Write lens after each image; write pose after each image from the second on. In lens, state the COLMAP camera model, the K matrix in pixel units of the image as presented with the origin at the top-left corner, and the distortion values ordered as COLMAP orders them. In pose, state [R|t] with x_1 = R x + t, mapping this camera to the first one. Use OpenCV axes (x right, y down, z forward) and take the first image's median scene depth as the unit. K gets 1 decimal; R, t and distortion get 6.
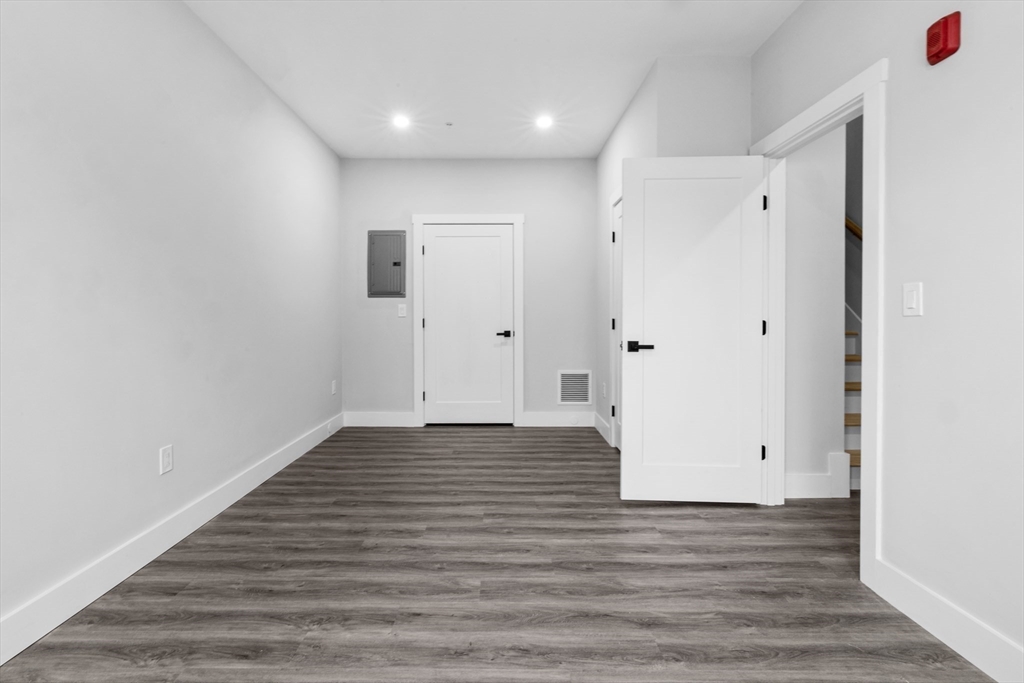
lens RADIAL K [[466.8, 0, 509.3], [0, 466.8, 340.9], [0, 0, 1]] dist [-0.001016, -0.000042]
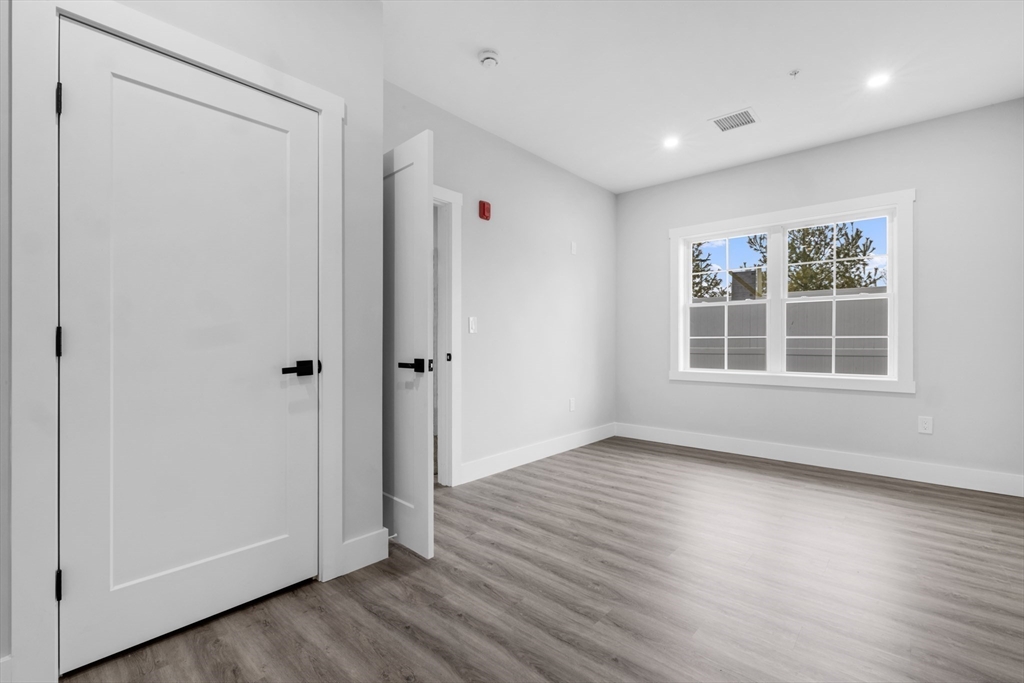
lens RADIAL K [[466.8, 0, 509.3], [0, 466.8, 340.9], [0, 0, 1]] dist [-0.001016, -0.000042]
pose [[-0.740241, -0.001401, 0.672340, -0.480270], [0.027673, 0.999087, 0.032550, -0.060599], [-0.671772, 0.042701, -0.739527, 1.839146]]
